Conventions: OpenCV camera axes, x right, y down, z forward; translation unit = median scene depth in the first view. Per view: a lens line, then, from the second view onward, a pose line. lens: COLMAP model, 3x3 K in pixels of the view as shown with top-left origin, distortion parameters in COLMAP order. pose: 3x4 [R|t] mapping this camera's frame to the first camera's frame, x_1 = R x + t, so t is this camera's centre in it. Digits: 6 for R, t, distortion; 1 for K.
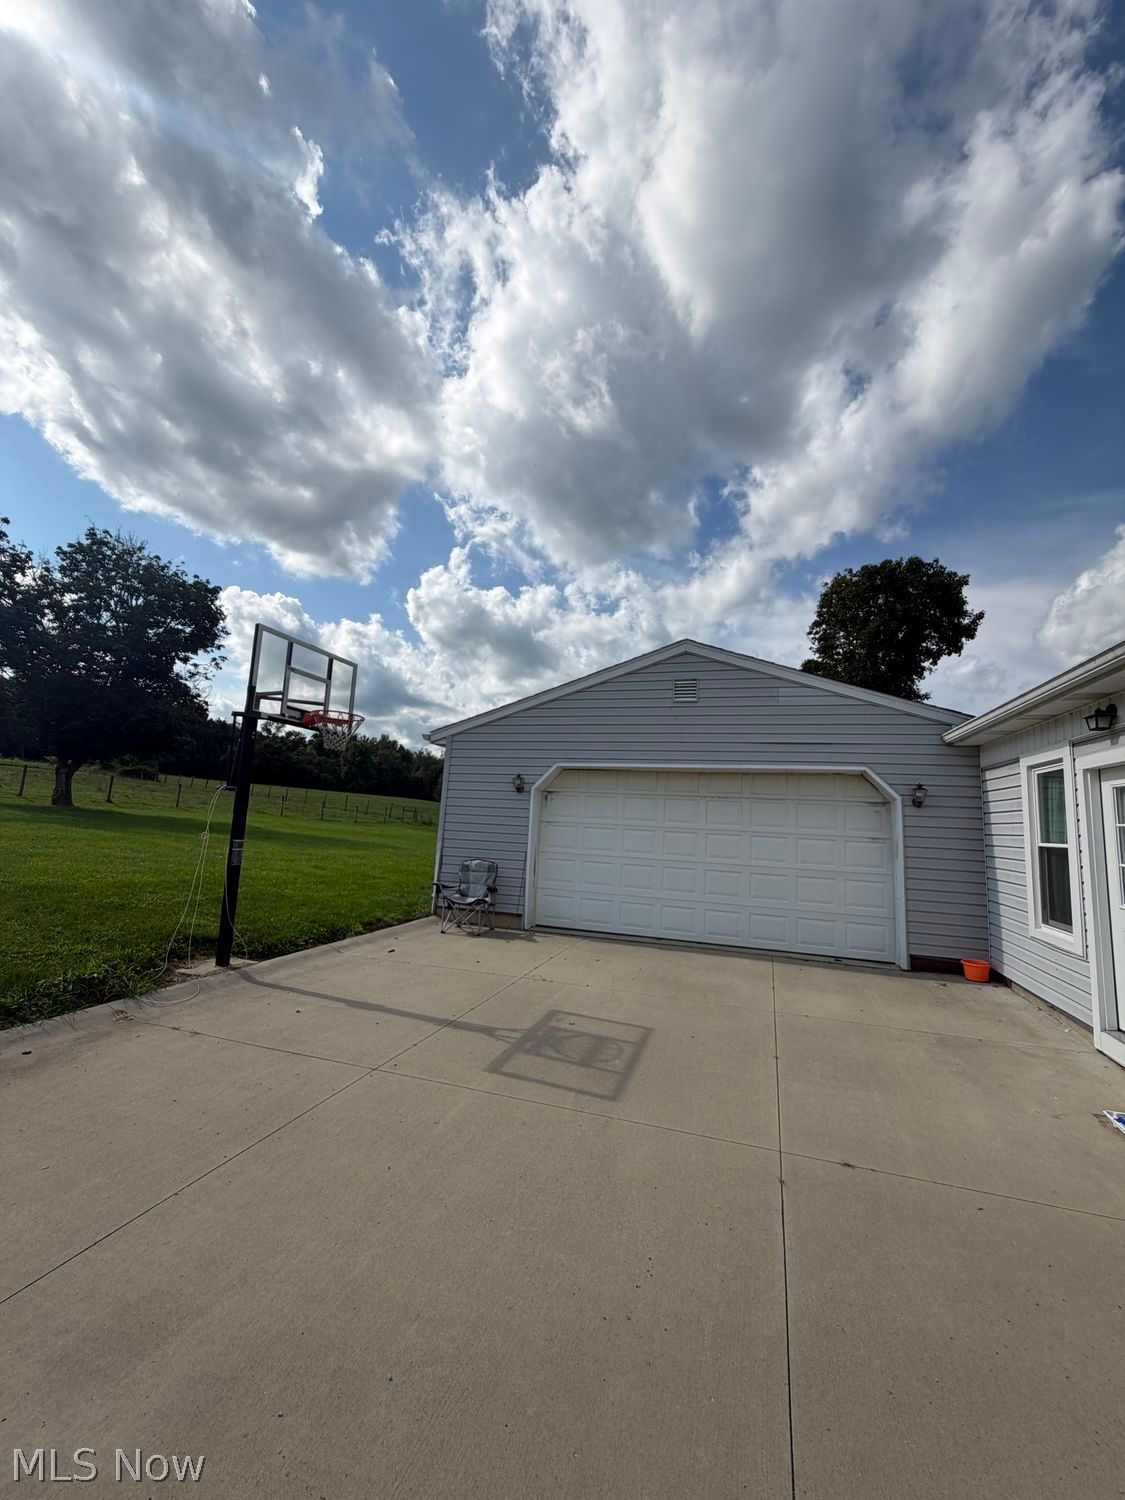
lens RADIAL K [[600.7, 0, 559.2], [0, 600.7, 740.6], [0, 0, 1]] dist [-0.000238, -0.000016]
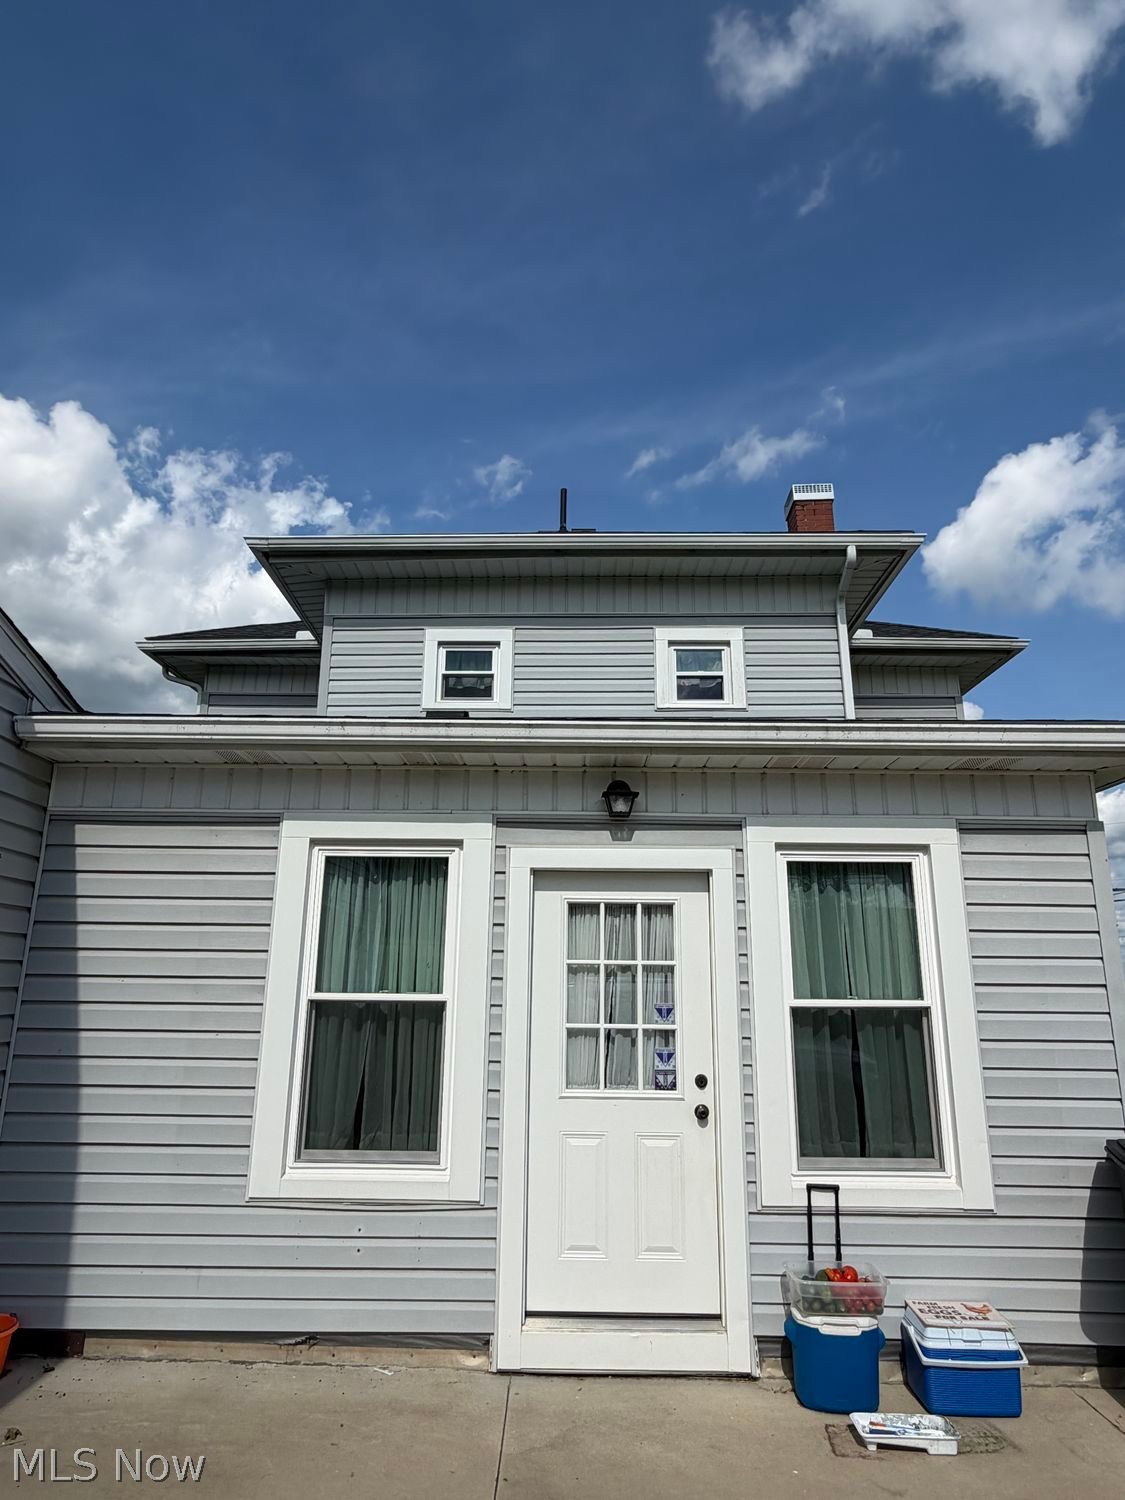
lens RADIAL K [[868.2, 0, 562.5], [0, 868.2, 749.2], [0, 0, 1]] dist [0.002363, 0.000084]
pose [[-0.311312, 0.201921, 0.928608, 0.008954], [-0.148881, 0.954736, -0.257514, 0.100429], [-0.938573, -0.218419, -0.267158, 0.788063]]
